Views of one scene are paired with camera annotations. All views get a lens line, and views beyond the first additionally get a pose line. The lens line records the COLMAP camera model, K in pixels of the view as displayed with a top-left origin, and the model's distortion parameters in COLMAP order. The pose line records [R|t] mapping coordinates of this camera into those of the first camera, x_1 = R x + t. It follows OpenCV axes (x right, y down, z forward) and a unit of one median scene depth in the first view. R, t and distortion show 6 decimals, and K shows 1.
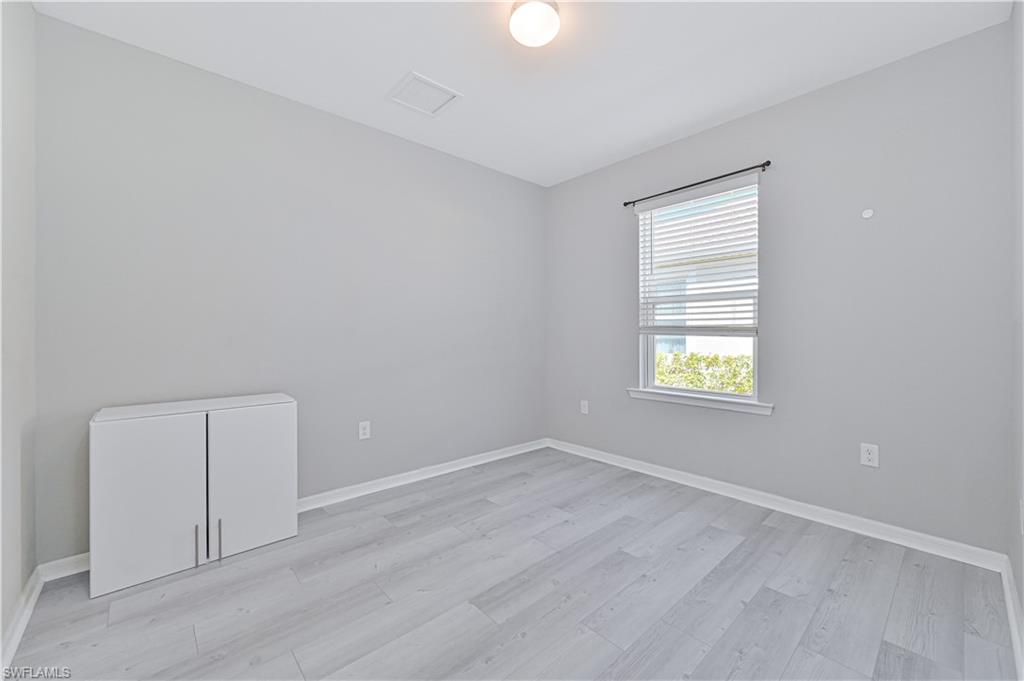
lens RADIAL K [[402.2, 0, 516.3], [0, 402.2, 333.6], [0, 0, 1]] dist [-0.002092, -0.000105]
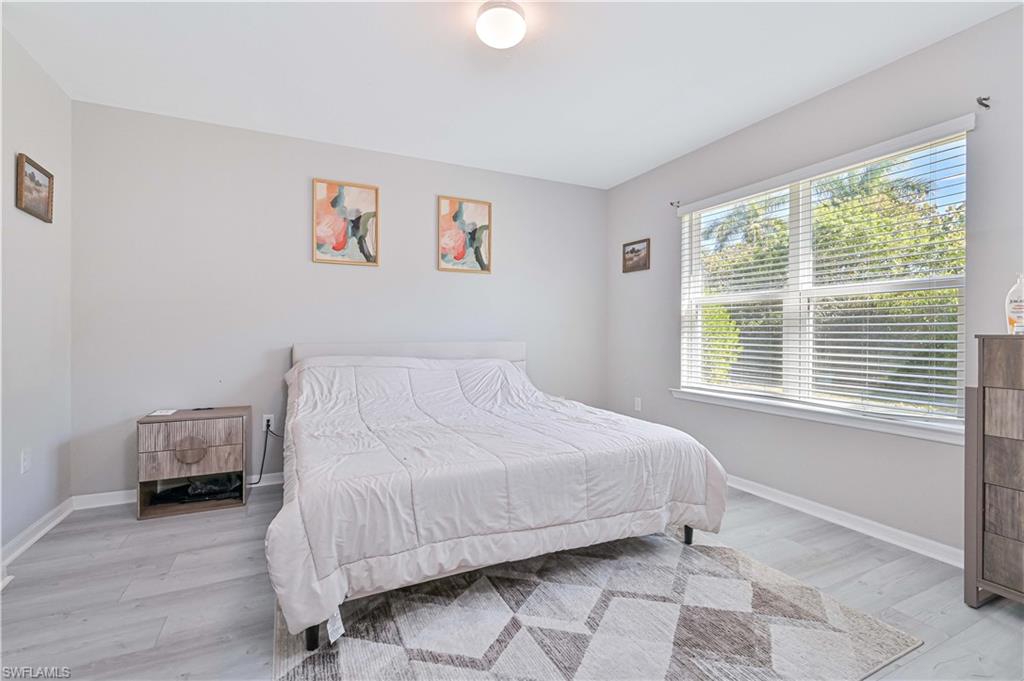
lens RADIAL K [[472.8, 0, 511.8], [0, 472.8, 336.6], [0, 0, 1]] dist [-0.000444, 0.000009]
pose [[0.960703, 0.005392, -0.277527, 0.212290], [-0.003878, 0.999974, 0.006004, -0.001051], [0.277552, -0.004692, 0.960699, -0.245551]]
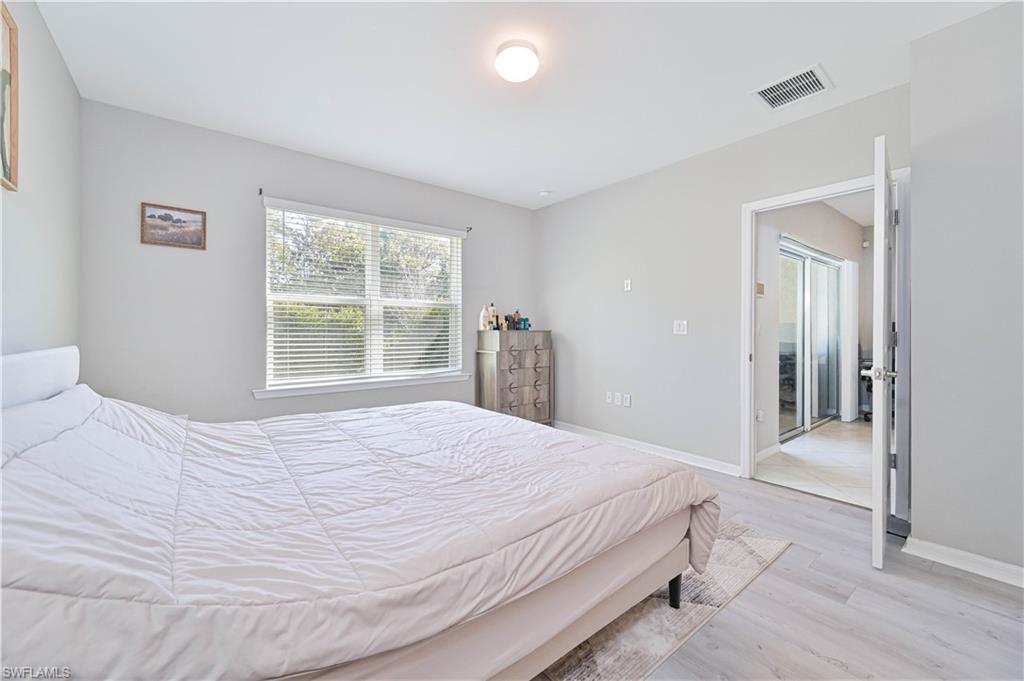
lens RADIAL K [[402.2, 0, 509.7], [0, 402.2, 332.7], [0, 0, 1]] dist [-0.002092, -0.000105]
pose [[0.071237, -0.004213, 0.997450, -0.569719], [0.002518, 0.999989, 0.004044, 0.000917], [-0.997456, 0.002224, 0.071247, 0.328759]]
